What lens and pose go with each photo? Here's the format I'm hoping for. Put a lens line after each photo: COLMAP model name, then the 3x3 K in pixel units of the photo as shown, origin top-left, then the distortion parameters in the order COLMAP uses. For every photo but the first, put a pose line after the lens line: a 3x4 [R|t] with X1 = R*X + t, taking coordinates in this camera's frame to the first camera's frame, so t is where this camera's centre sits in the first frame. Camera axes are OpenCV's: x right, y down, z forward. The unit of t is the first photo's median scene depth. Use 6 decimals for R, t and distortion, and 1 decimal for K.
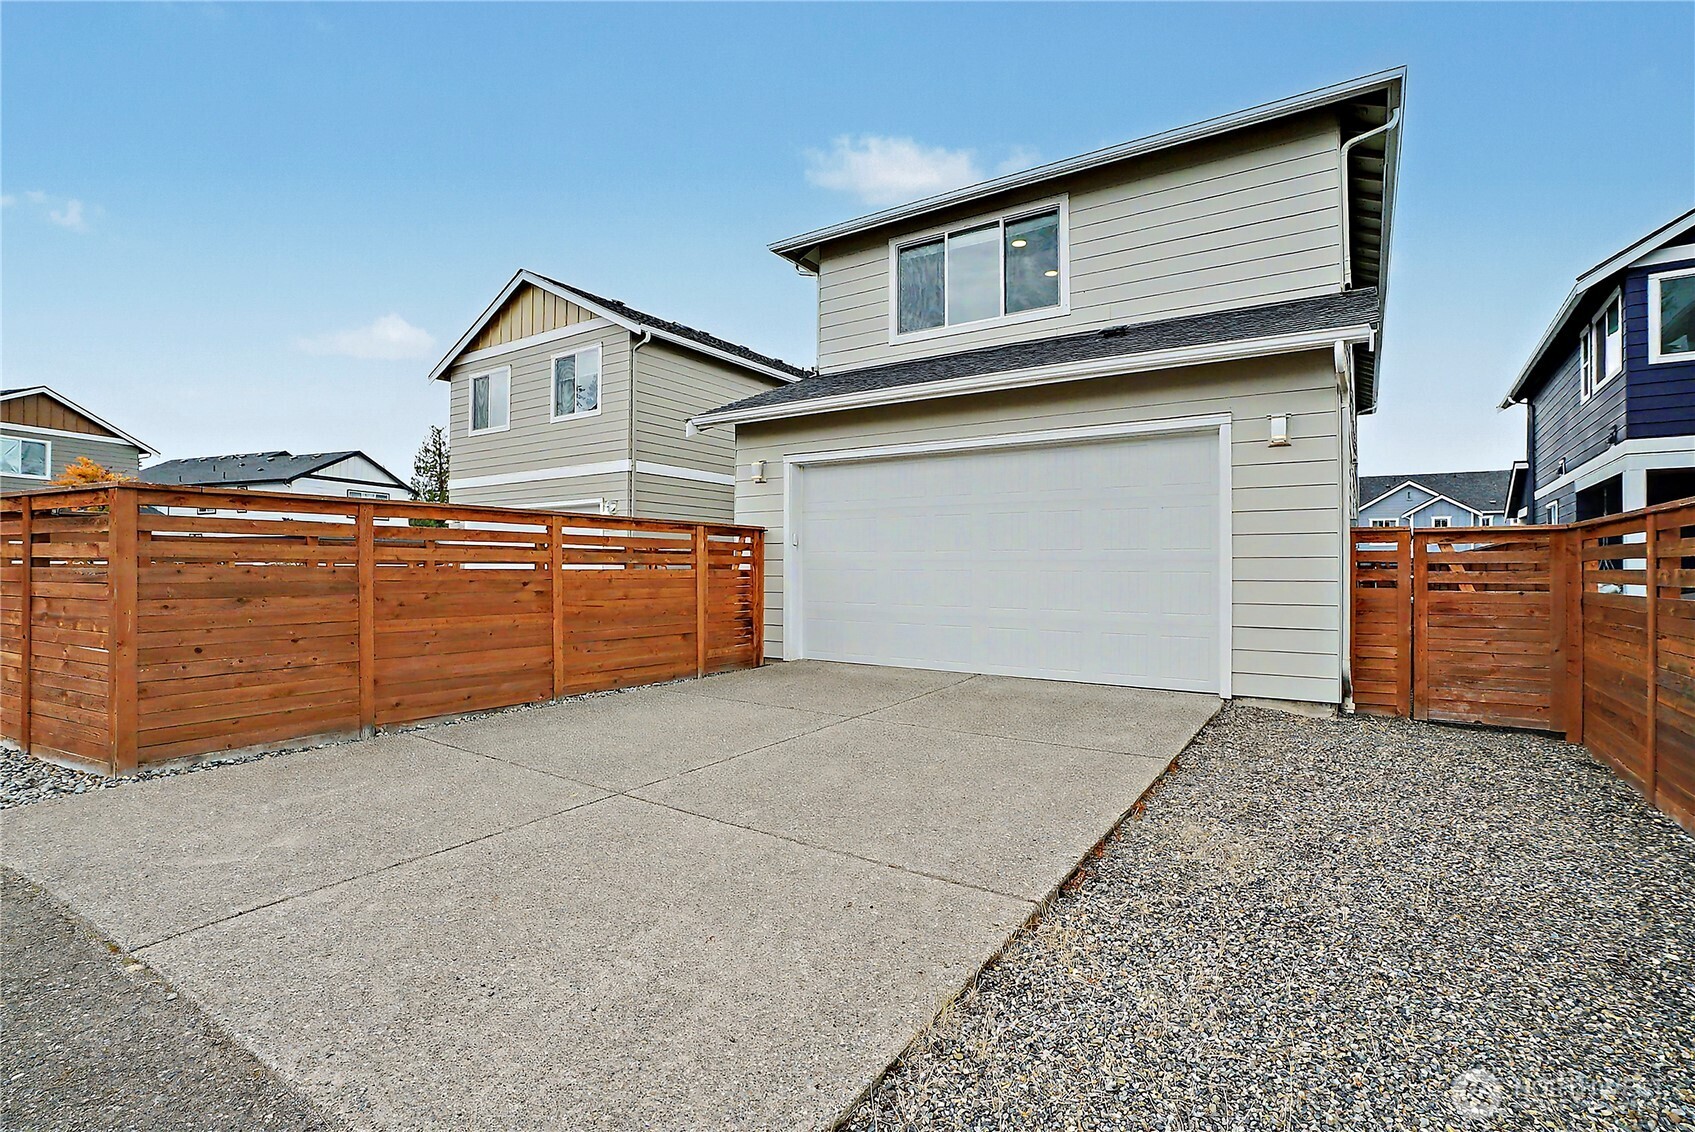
lens RADIAL K [[761.3, 0, 836.7], [0, 761.3, 576.2], [0, 0, 1]] dist [-0.063919, 0.020204]
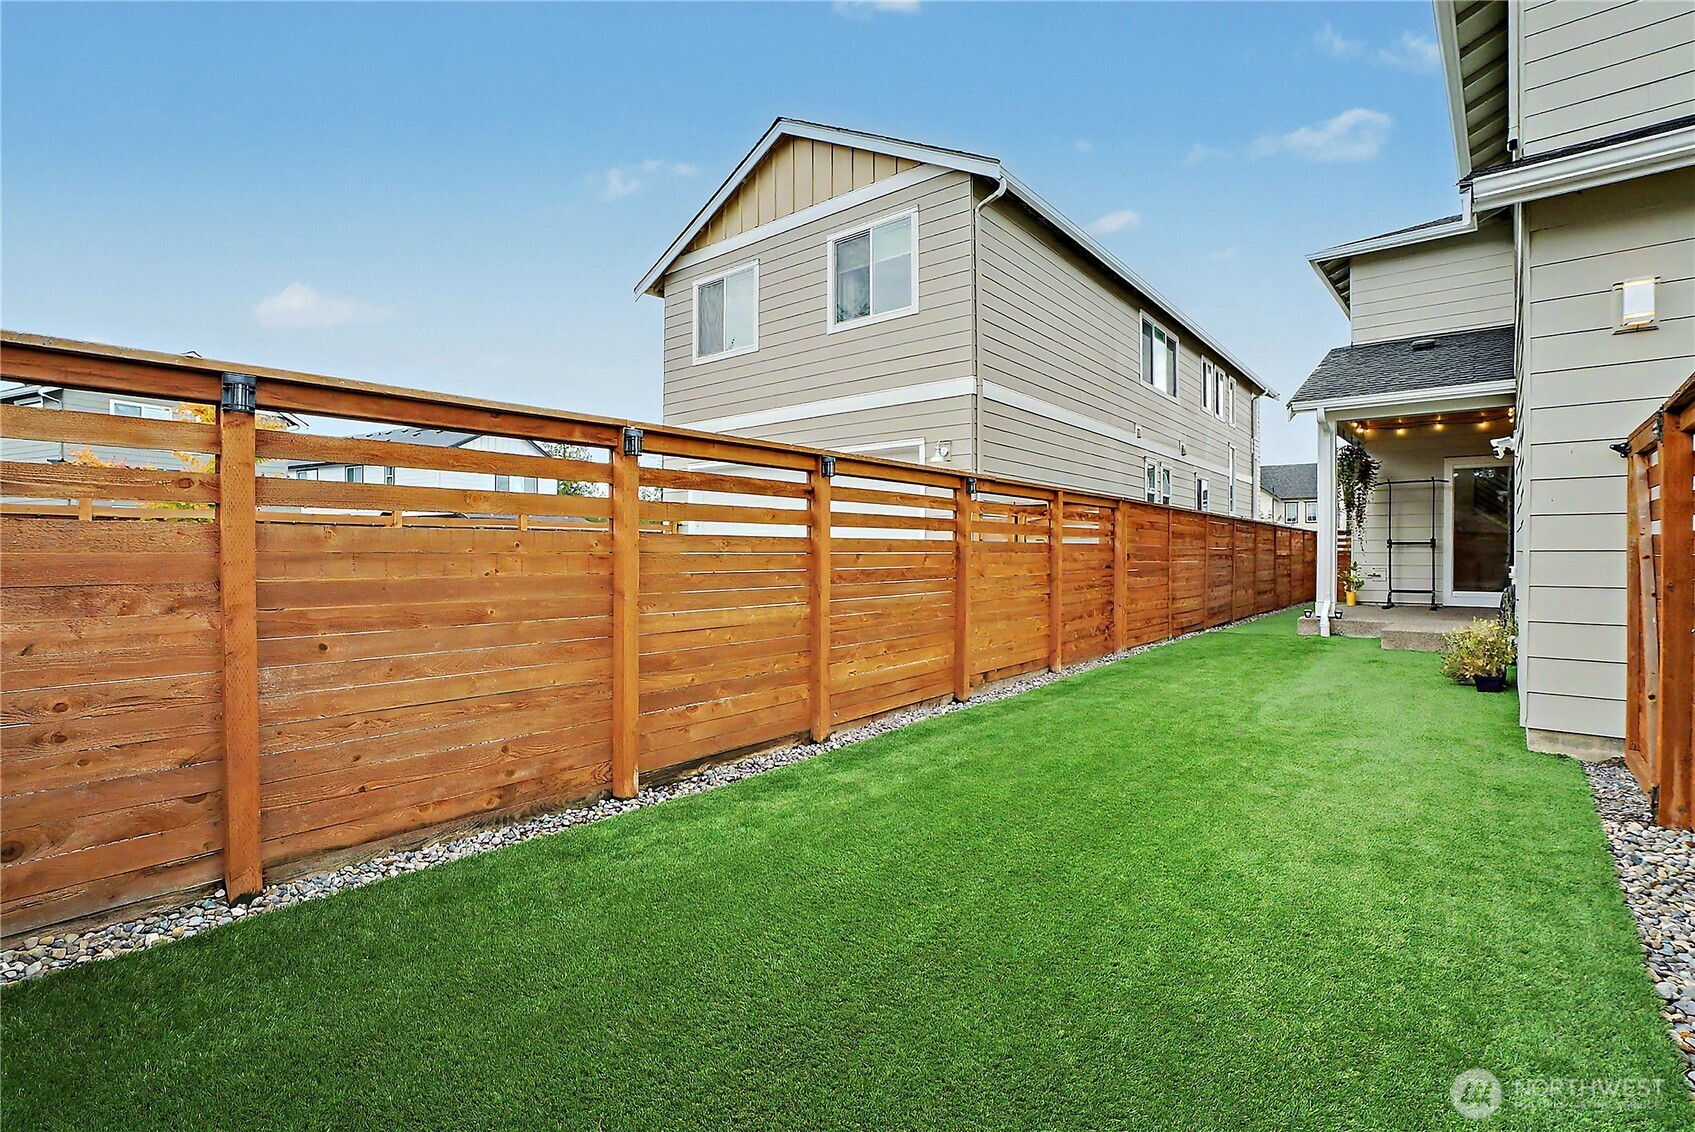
lens RADIAL K [[761.3, 0, 836.7], [0, 761.3, 576.2], [0, 0, 1]] dist [-0.063919, 0.020204]
pose [[0.992991, 0.003576, -0.118137, -0.304520], [-0.001991, 0.999906, 0.013530, 0.007932], [0.118174, -0.013200, 0.992905, 0.330047]]
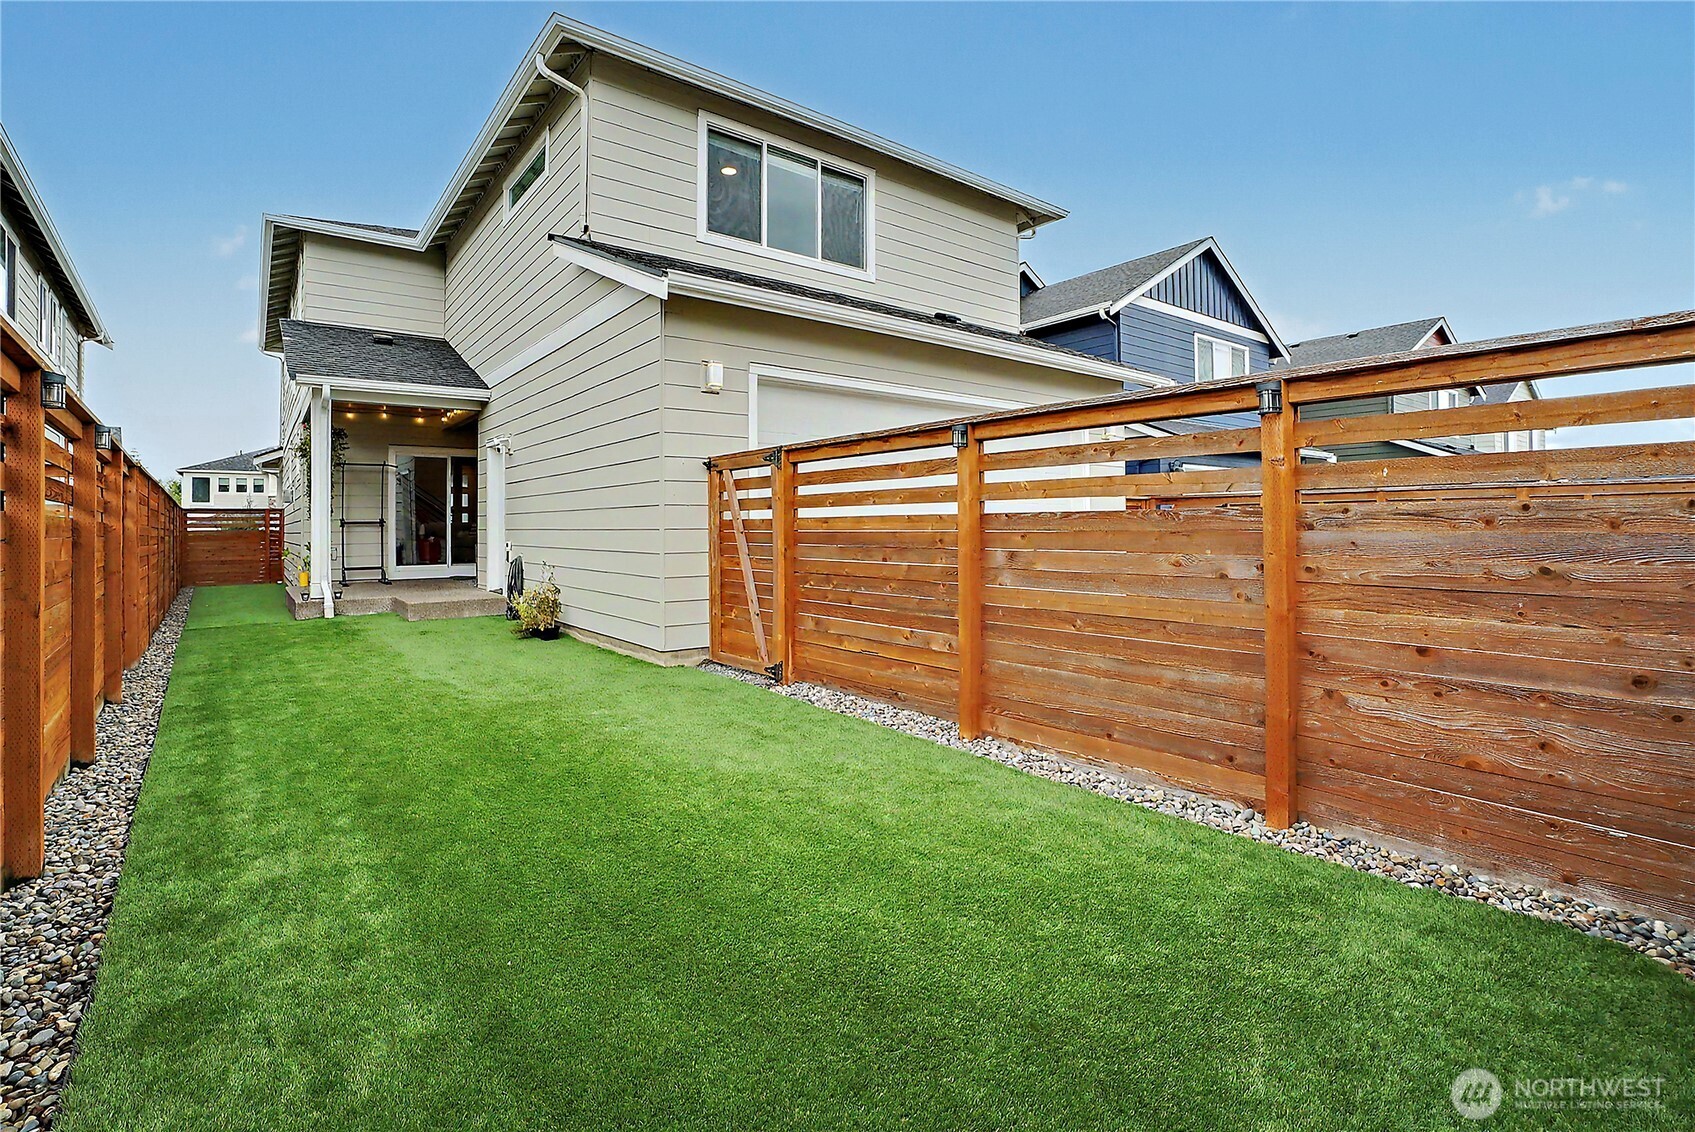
lens RADIAL K [[774.9, 0, 843.6], [0, 774.9, 519.9], [0, 0, 1]] dist [-0.016681, 0.000105]
pose [[0.319166, 0.004521, 0.947688, -0.443178], [0.028394, 0.999494, -0.014330, 0.006742], [-0.947273, 0.031482, 0.318876, 0.398759]]
